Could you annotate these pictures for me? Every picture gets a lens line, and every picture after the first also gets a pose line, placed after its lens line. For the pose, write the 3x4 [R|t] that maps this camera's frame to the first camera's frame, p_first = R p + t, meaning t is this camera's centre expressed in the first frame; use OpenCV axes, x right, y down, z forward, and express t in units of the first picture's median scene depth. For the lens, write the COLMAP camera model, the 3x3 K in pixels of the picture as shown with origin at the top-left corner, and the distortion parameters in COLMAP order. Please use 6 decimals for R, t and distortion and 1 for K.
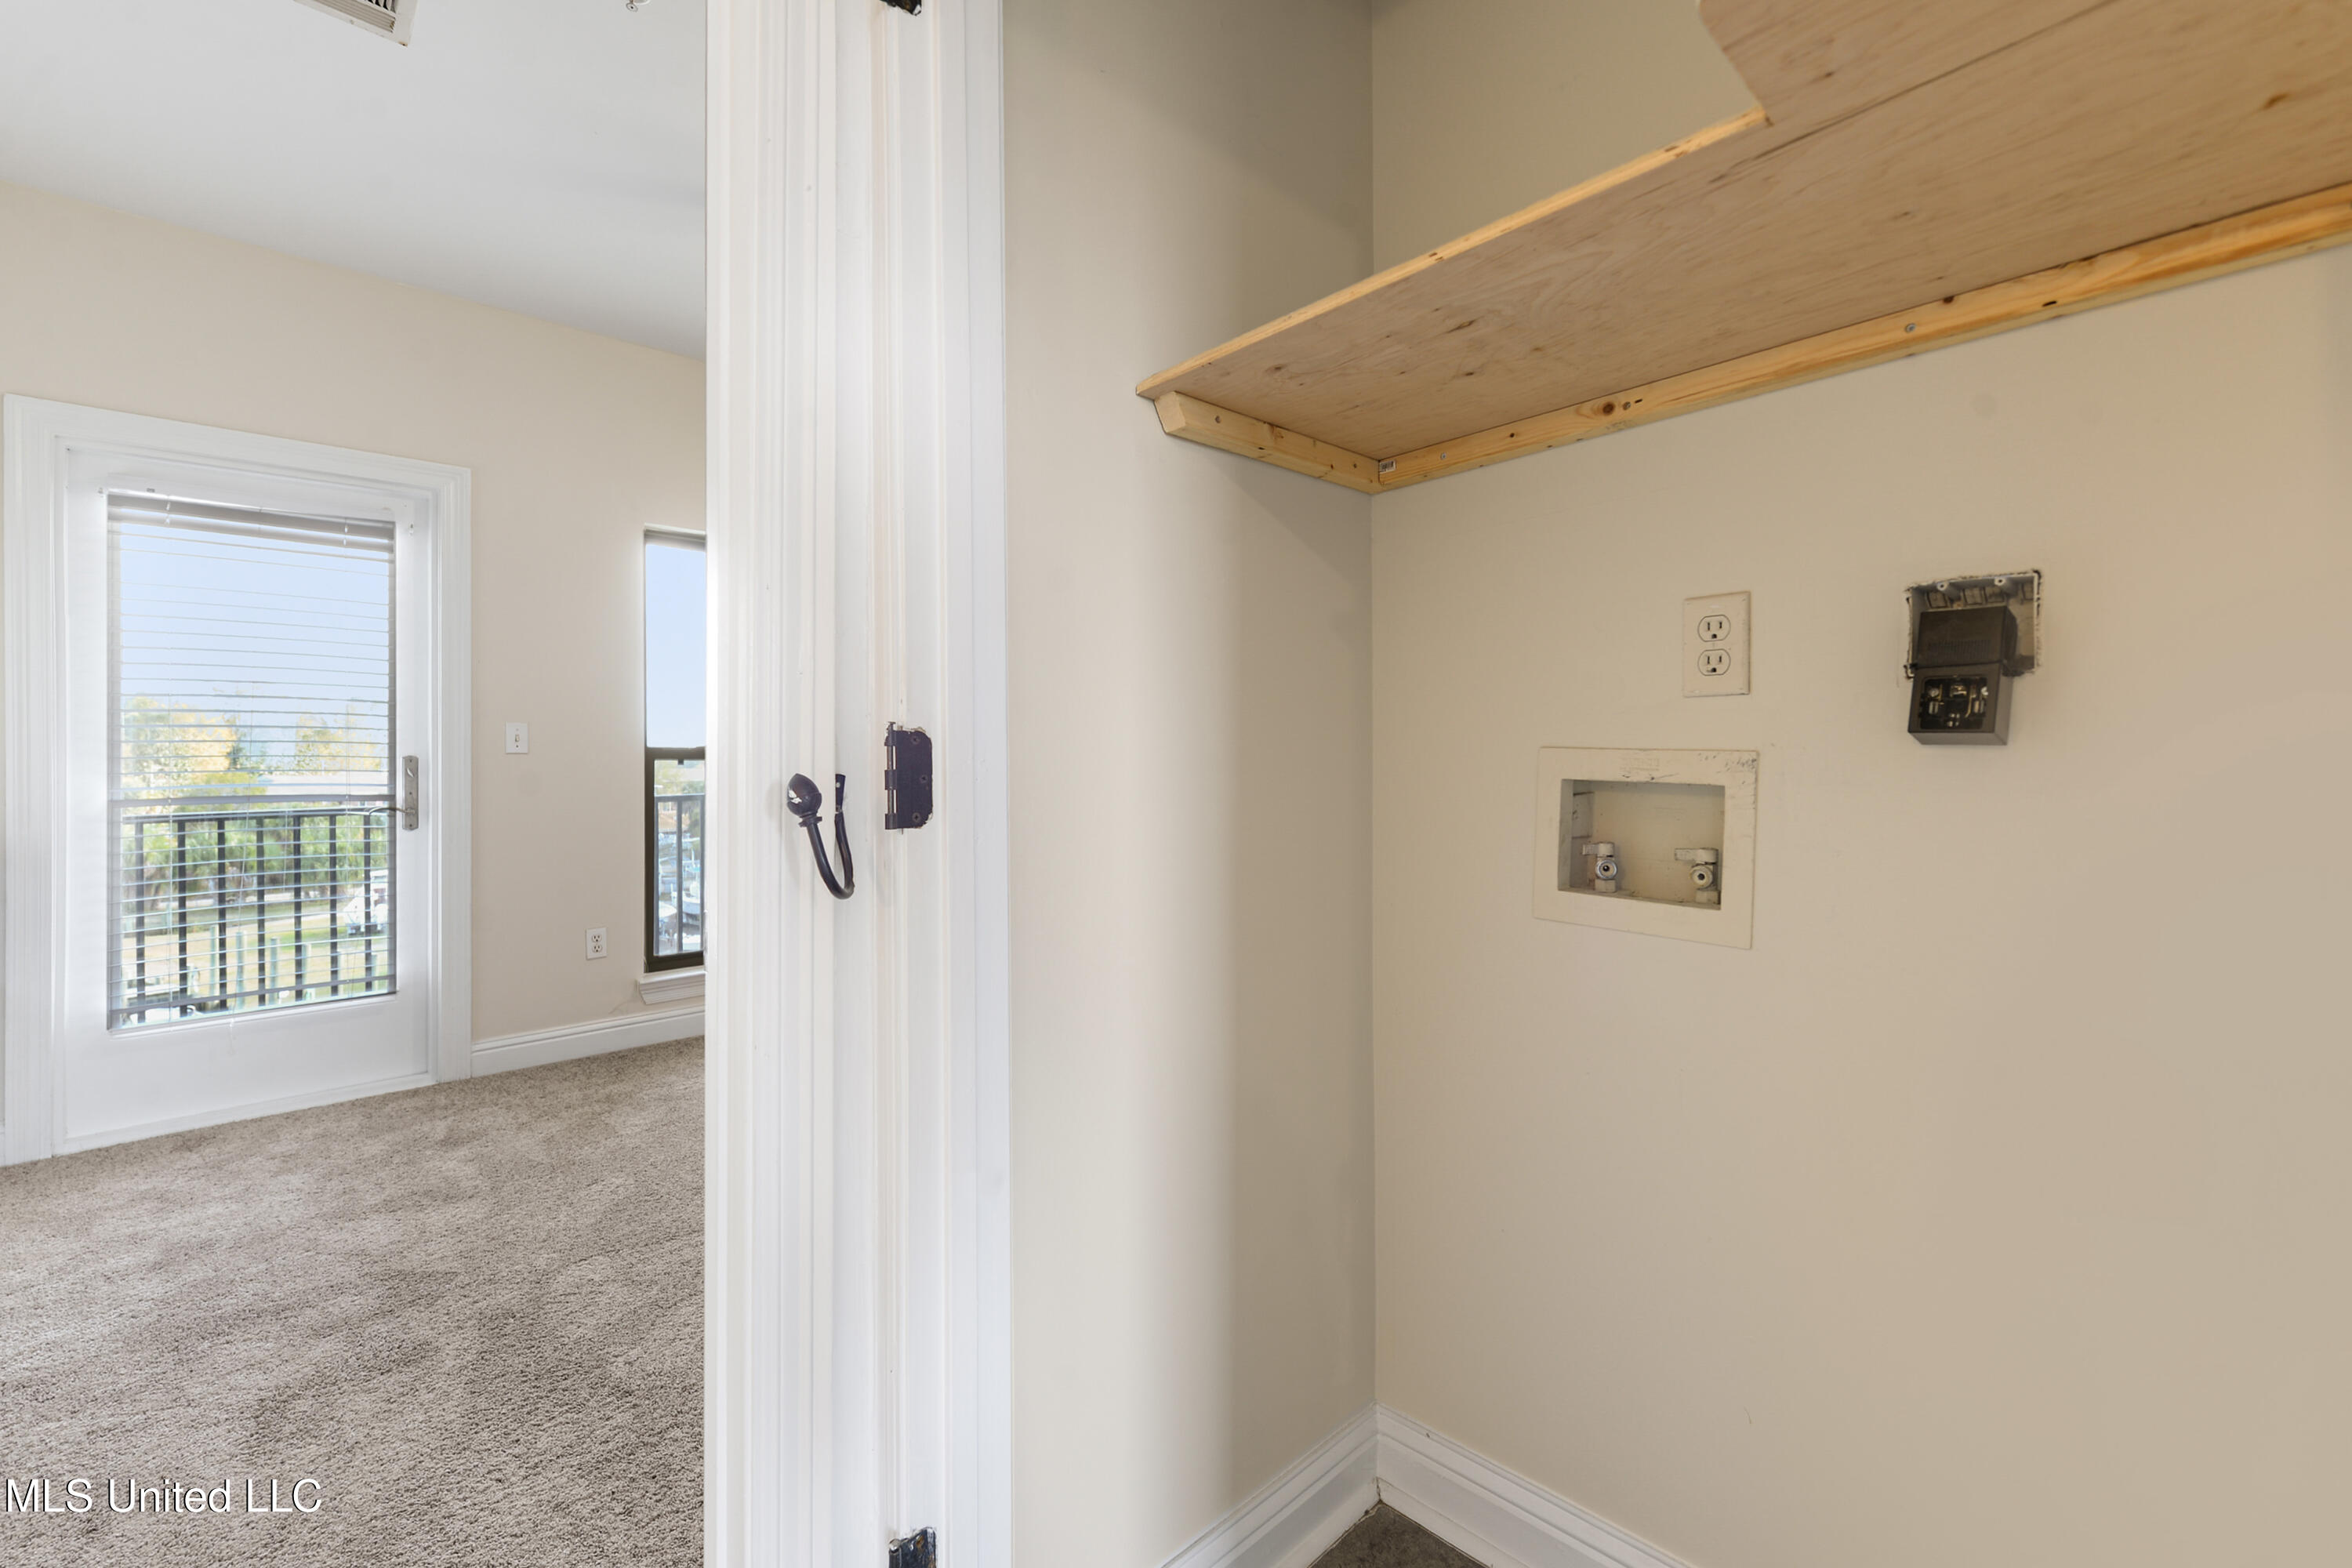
lens RADIAL K [[977.6, 0, 1179.7], [0, 977.6, 753.3], [0, 0, 1]] dist [0.008071, -0.000581]
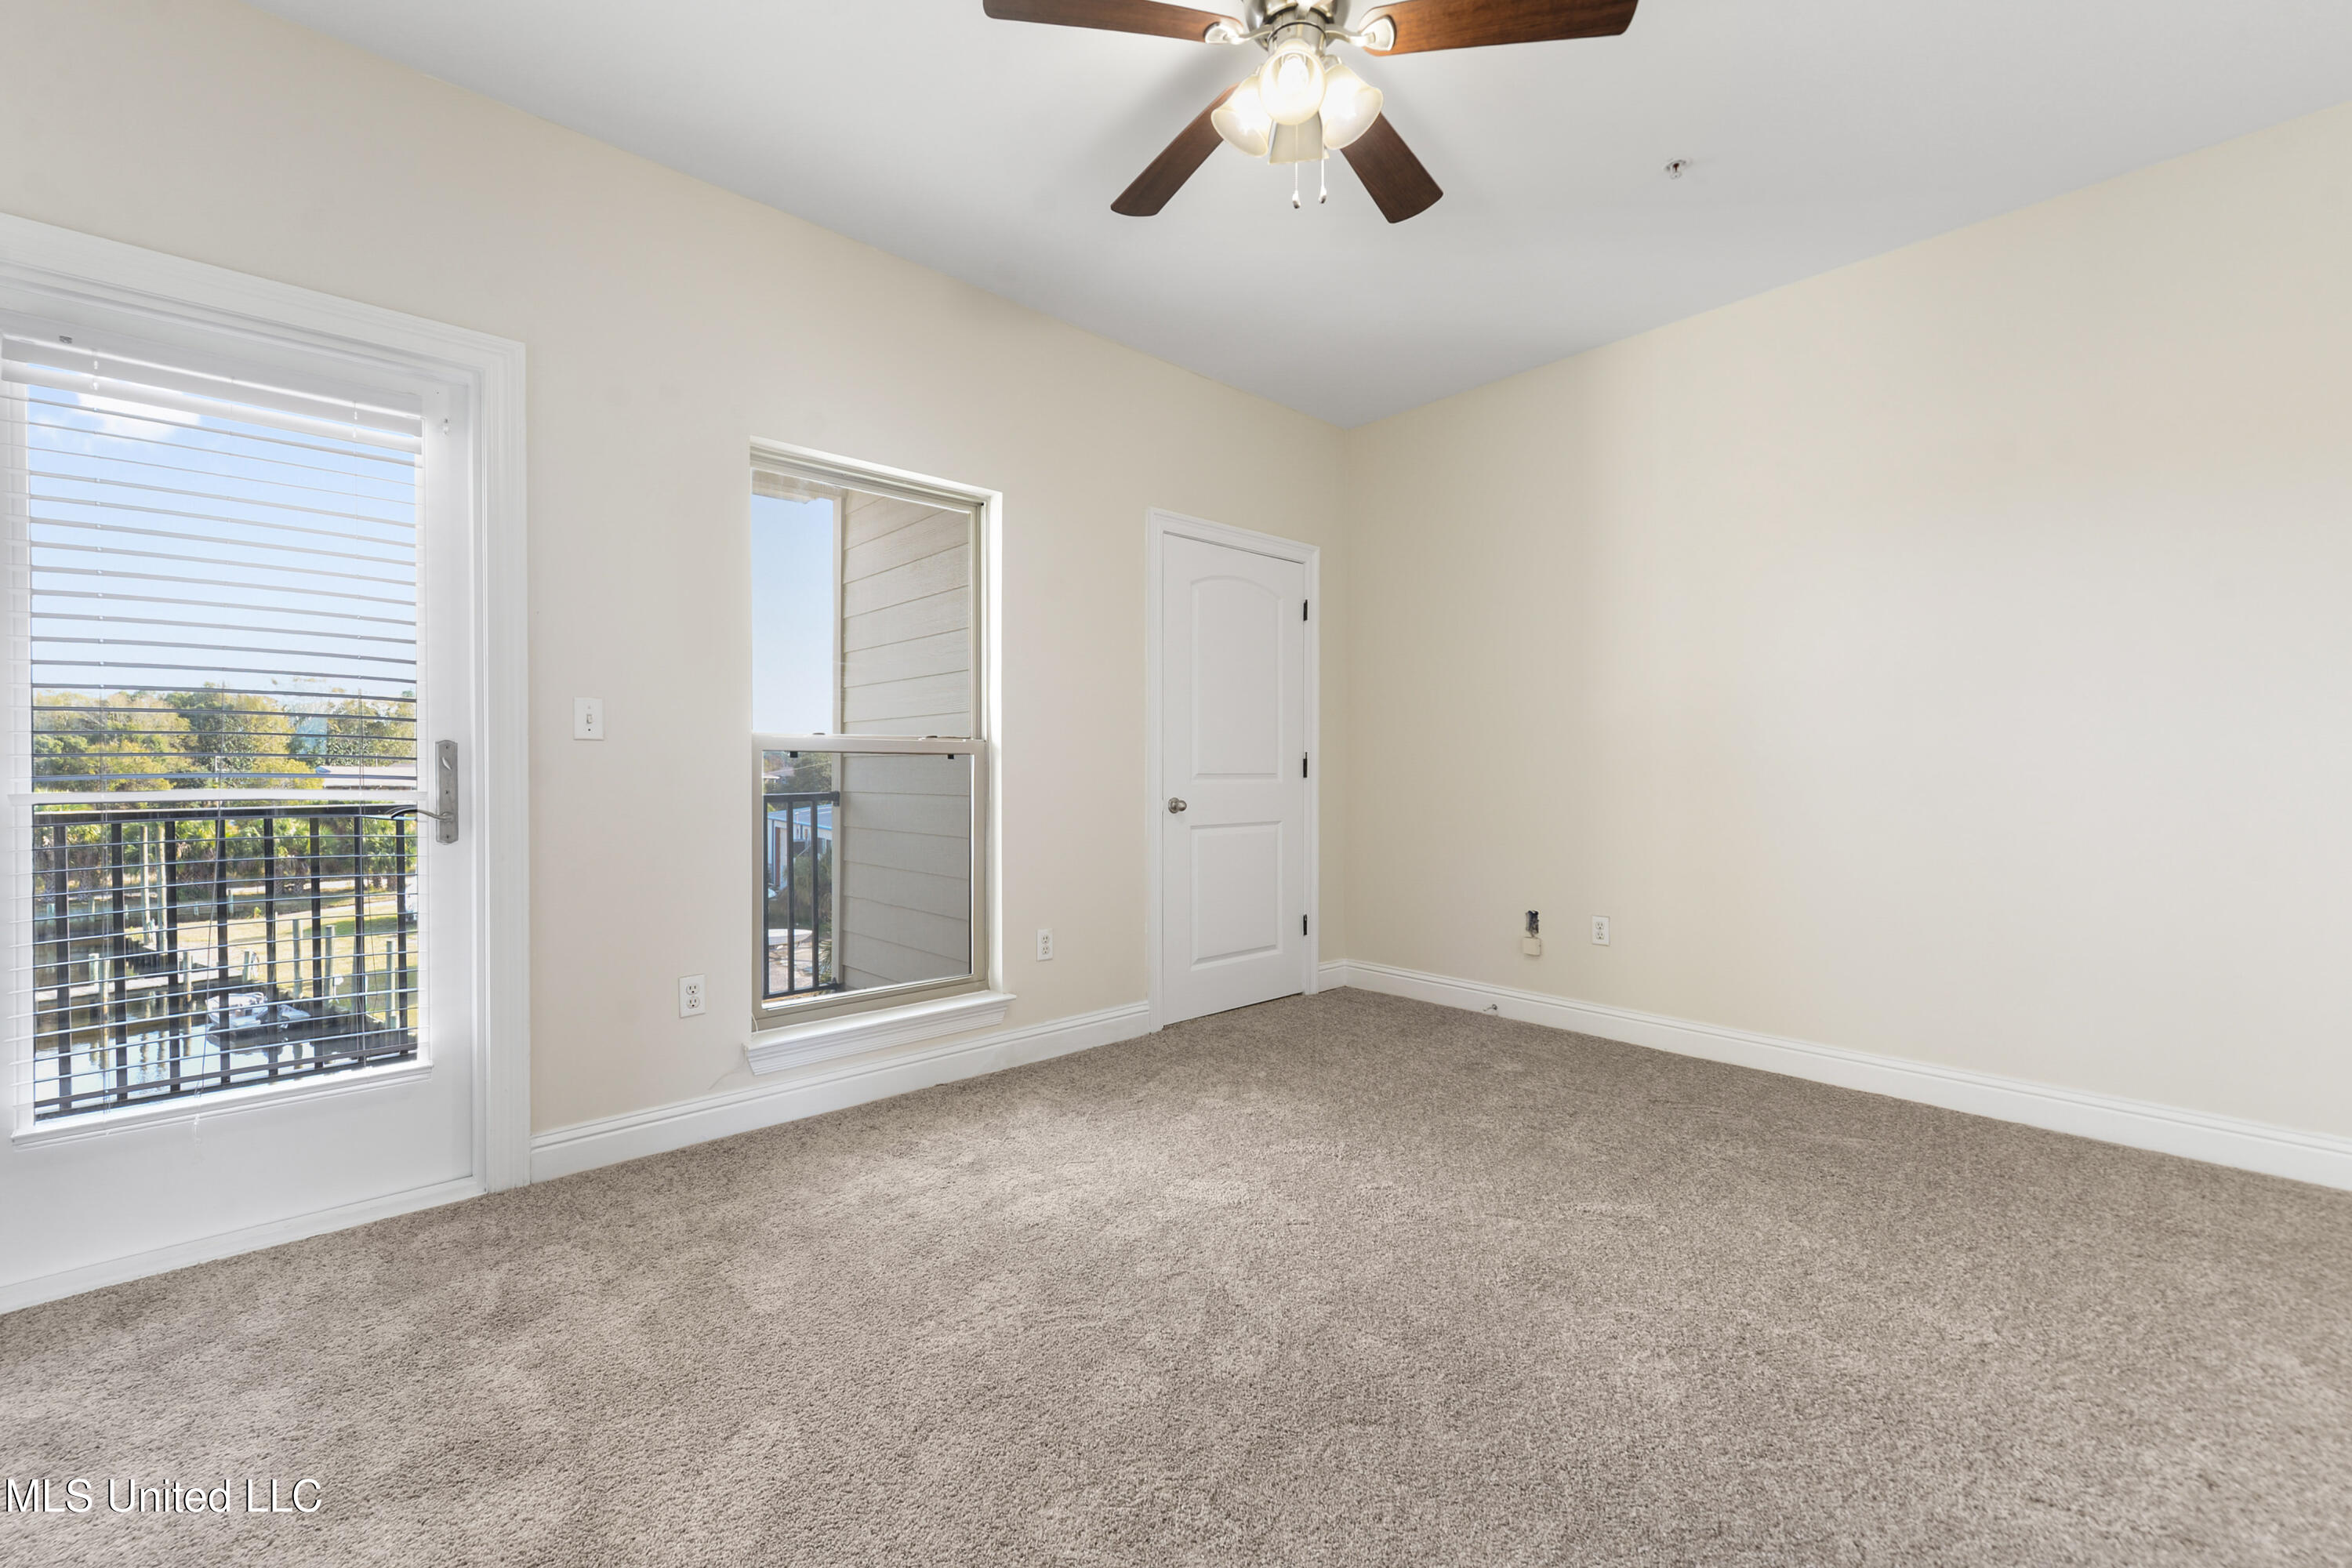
lens RADIAL K [[965.0, 0, 1176.0], [0, 965.0, 784.0], [0, 0, 1]] dist [0.002301, 0.000248]
pose [[0.999548, 0.015006, -0.026062, -0.250527], [-0.014281, 0.999512, 0.027795, 0.008070], [0.026466, -0.027411, 0.999274, 0.333542]]
